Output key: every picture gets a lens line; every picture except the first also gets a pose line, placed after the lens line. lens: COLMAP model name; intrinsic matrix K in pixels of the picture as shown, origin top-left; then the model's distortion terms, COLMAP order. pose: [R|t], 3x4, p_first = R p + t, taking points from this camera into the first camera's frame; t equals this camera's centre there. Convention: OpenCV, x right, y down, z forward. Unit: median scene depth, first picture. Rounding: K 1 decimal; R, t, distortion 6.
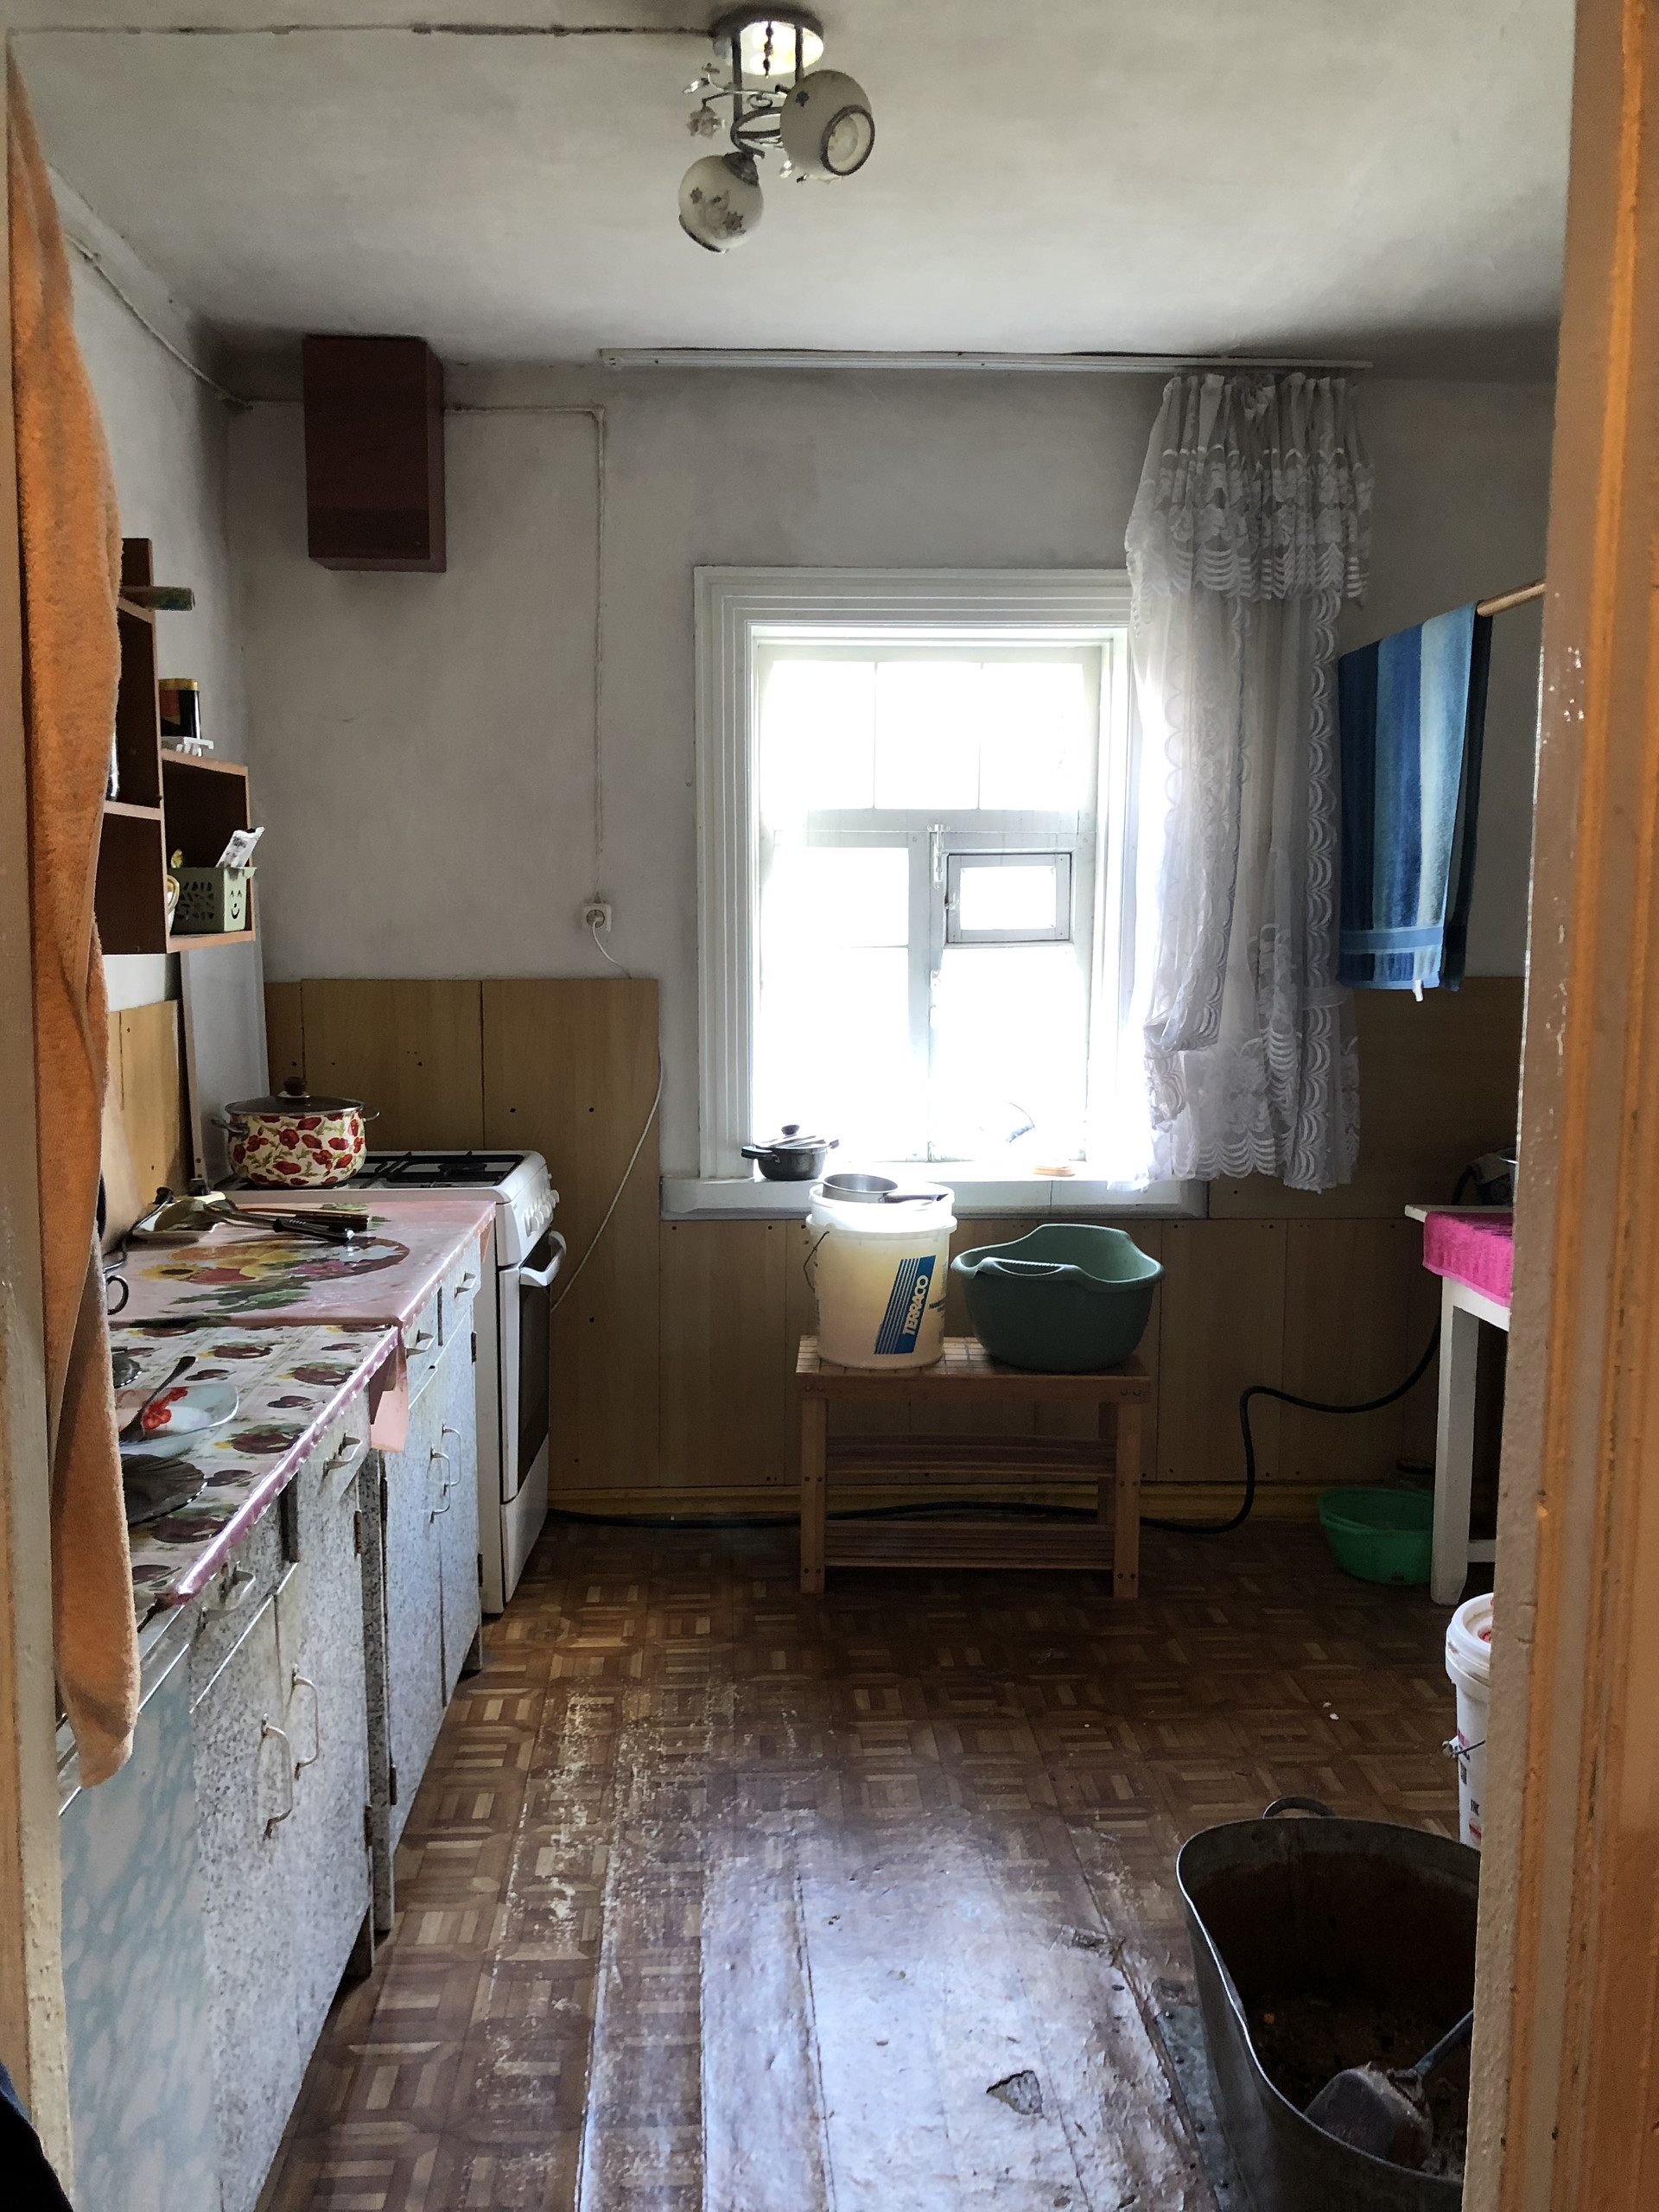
lens RADIAL K [[1853.2, 0, 829.8], [0, 1853.2, 1104.5], [0, 0, 1]] dist [0.013981, -0.014064]
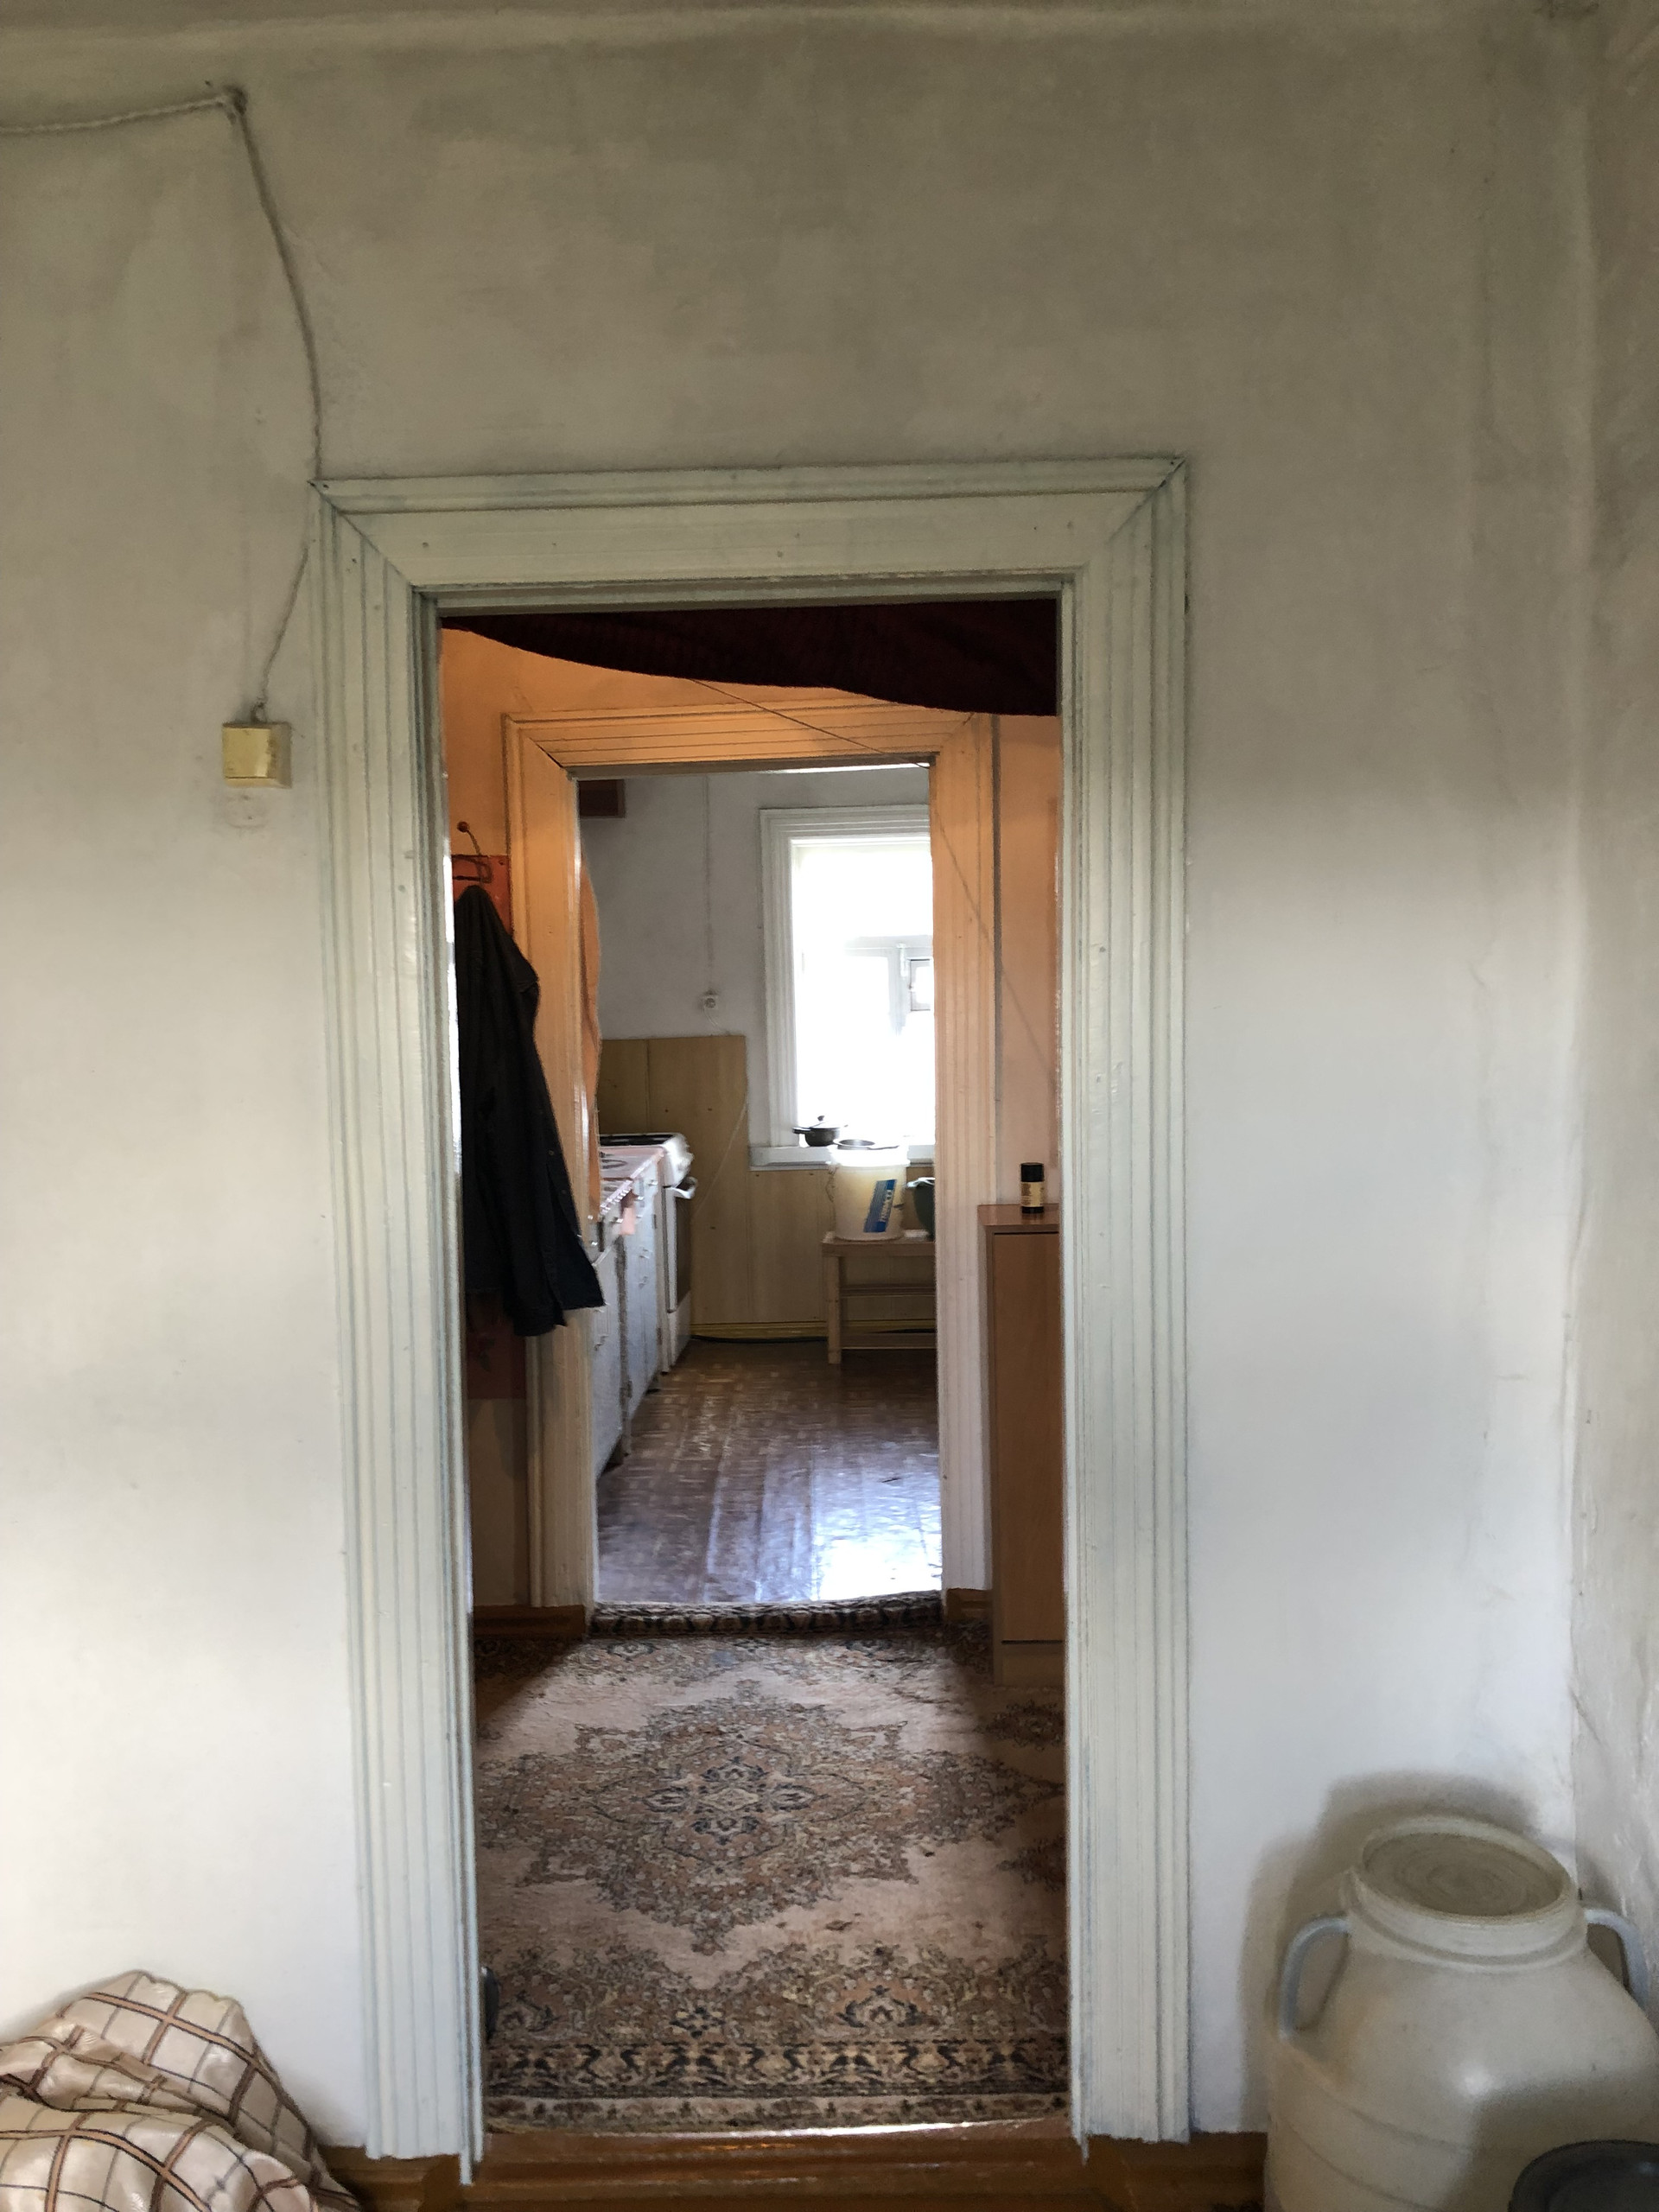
lens RADIAL K [[1853.2, 0, 829.3], [0, 1853.2, 1108.8], [0, 0, 1]] dist [0.013981, -0.014064]
pose [[0.997721, -0.026330, -0.062120, 0.109828], [0.024058, 0.999024, -0.037051, 0.079967], [0.063035, 0.035472, 0.997381, -0.874644]]
